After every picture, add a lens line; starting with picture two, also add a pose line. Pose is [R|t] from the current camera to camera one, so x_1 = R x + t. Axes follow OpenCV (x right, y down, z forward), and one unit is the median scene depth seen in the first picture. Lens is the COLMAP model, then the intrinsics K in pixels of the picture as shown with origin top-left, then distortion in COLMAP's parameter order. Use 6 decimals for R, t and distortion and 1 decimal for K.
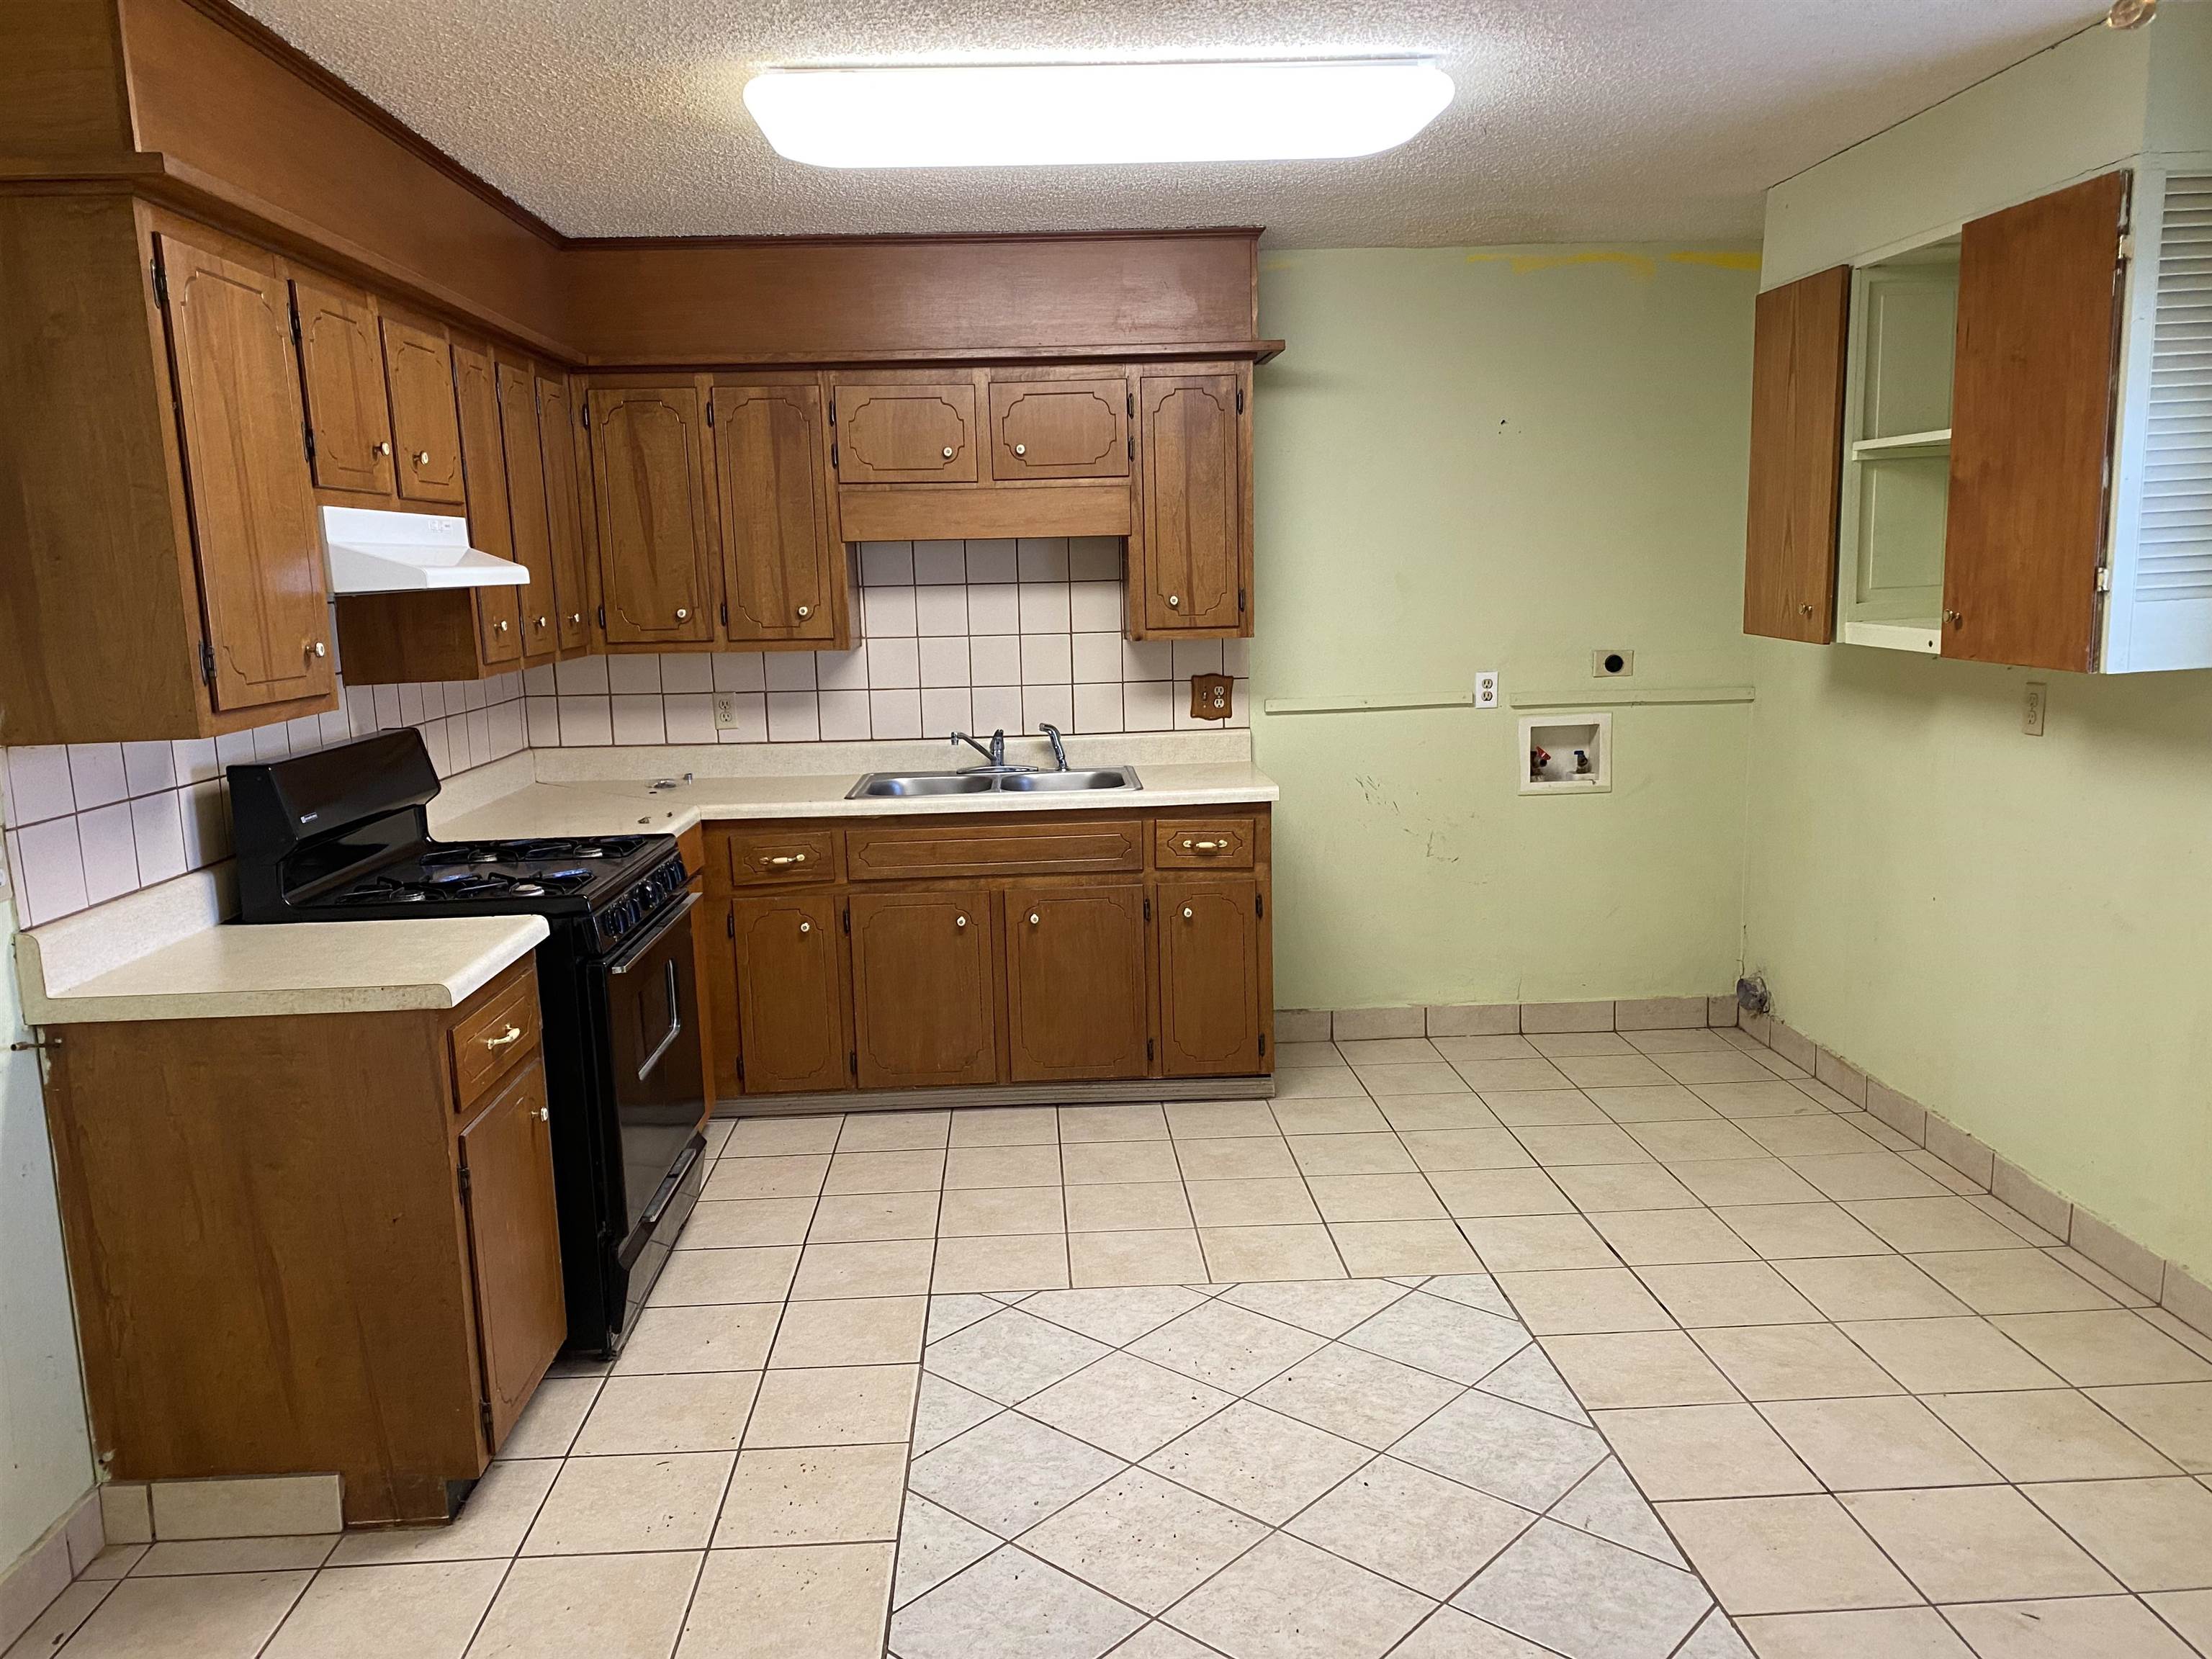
lens RADIAL K [[1682.3, 0, 1098.5], [0, 1682.3, 836.8], [0, 0, 1]] dist [0.003780, 0.003189]
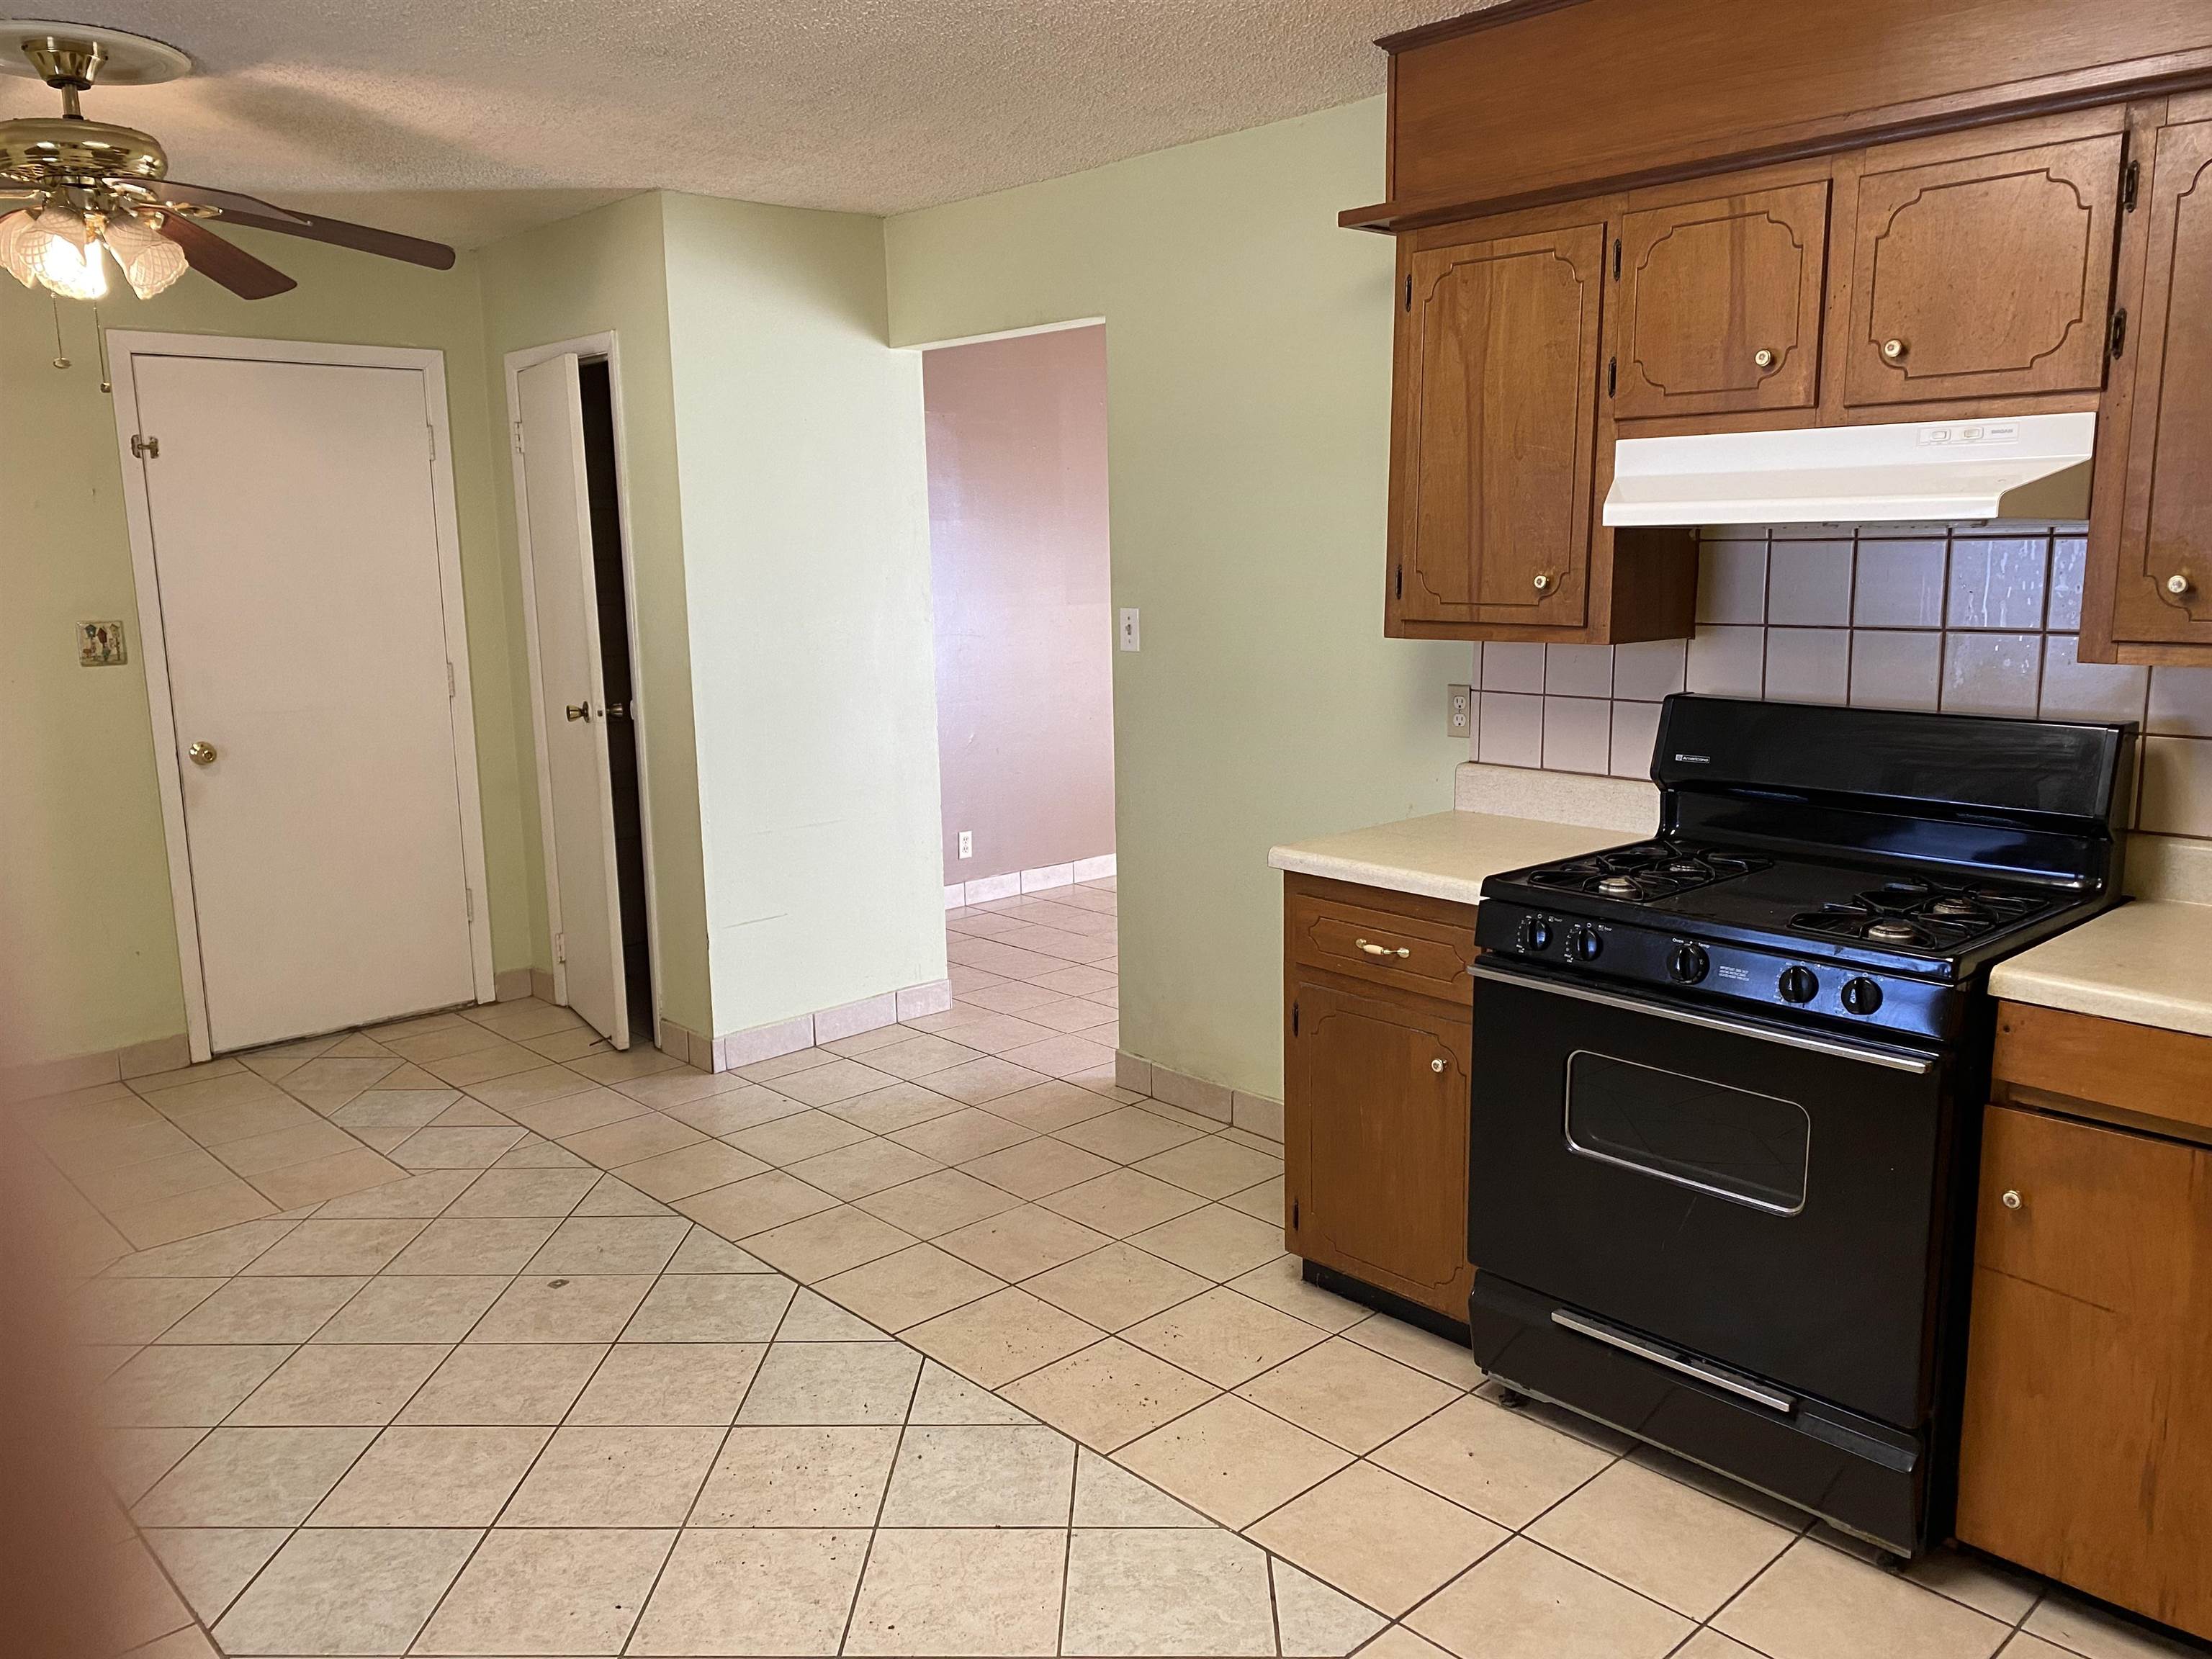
lens RADIAL K [[1682.3, 0, 1096.5], [0, 1682.3, 829.7], [0, 0, 1]] dist [0.003780, 0.003189]
pose [[-0.763206, 0.147891, -0.629003, 0.471140], [-0.071380, 0.948200, 0.309549, -0.287113], [0.642200, 0.281148, -0.713116, 1.715119]]
